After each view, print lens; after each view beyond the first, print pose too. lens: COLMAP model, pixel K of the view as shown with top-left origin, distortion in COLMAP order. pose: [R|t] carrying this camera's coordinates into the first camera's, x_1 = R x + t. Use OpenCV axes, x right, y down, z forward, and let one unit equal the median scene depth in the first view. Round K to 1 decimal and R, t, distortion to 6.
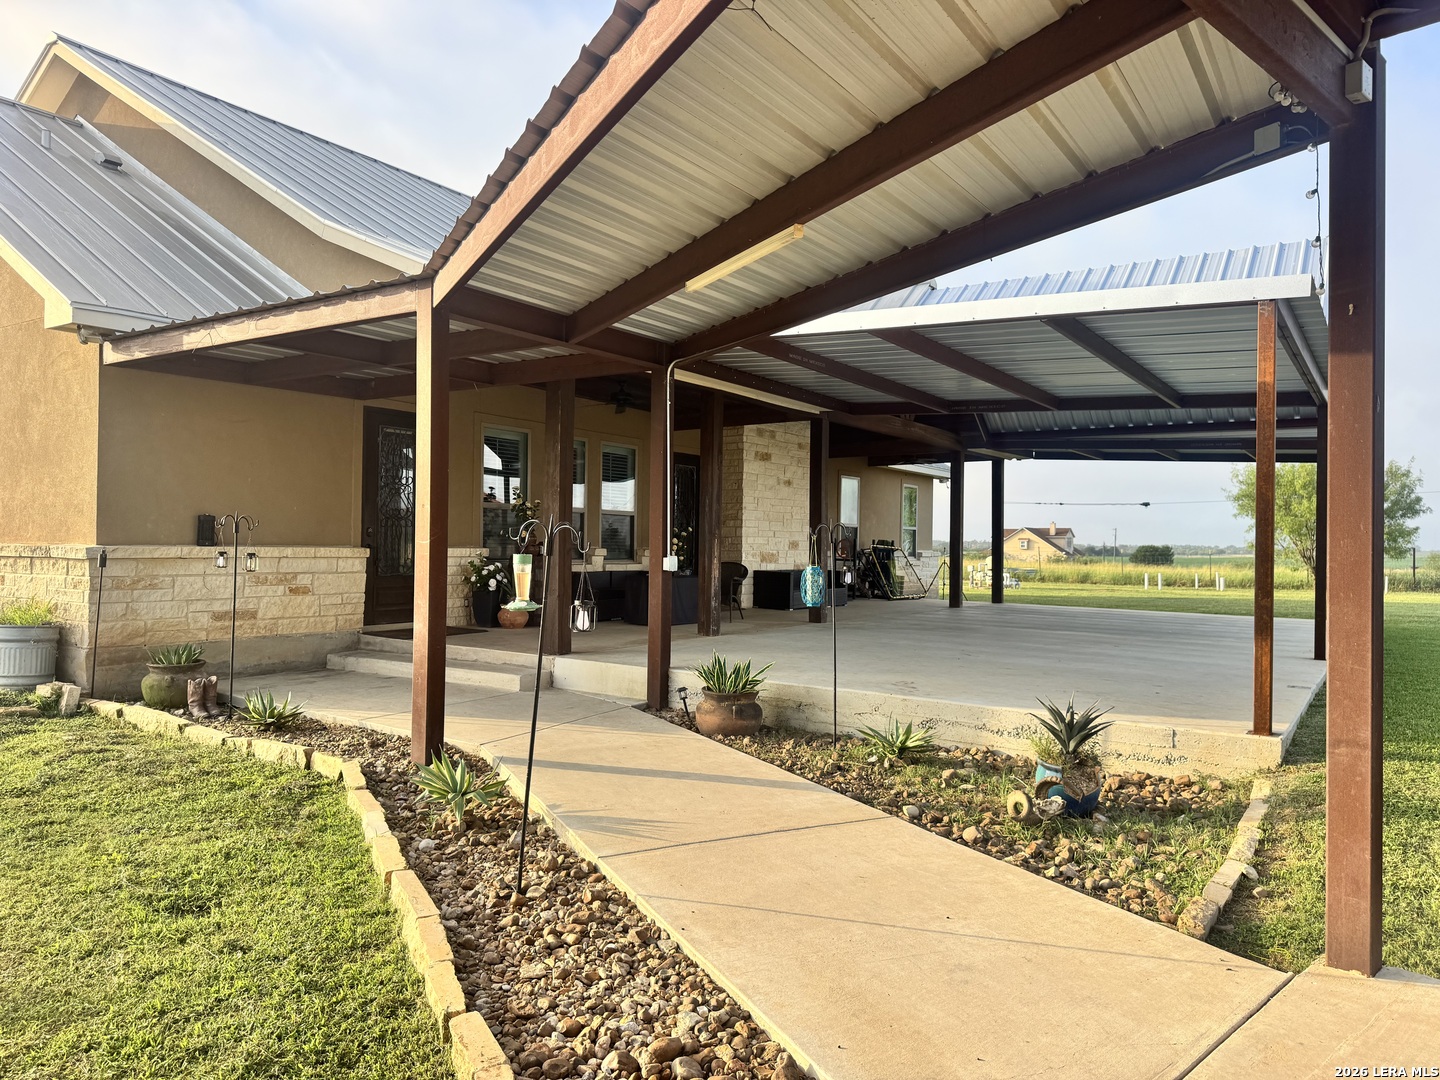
lens RADIAL K [[1004.6, 0, 730.3], [0, 1004.6, 533.1], [0, 0, 1]] dist [0.084539, -0.115489]
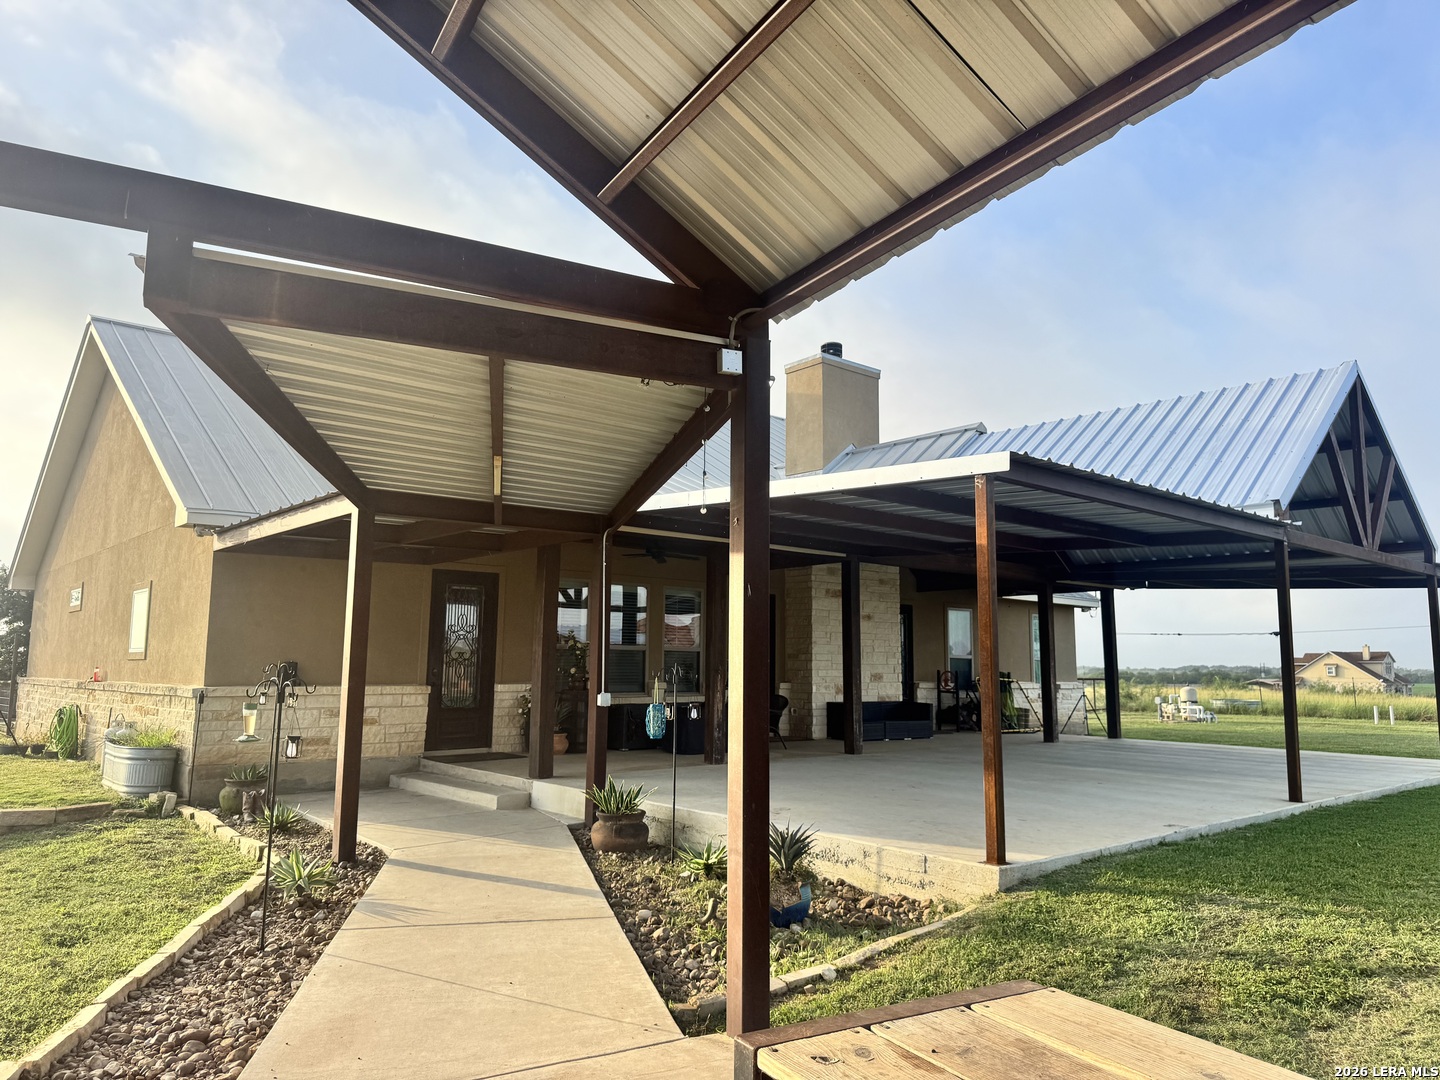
lens RADIAL K [[1004.6, 0, 730.3], [0, 1004.6, 533.1], [0, 0, 1]] dist [0.084539, -0.115489]
pose [[0.964494, -0.041805, -0.260777, 0.360144], [0.008943, 0.991996, -0.125951, -0.011916], [0.263955, 0.119147, 0.957148, -0.101137]]
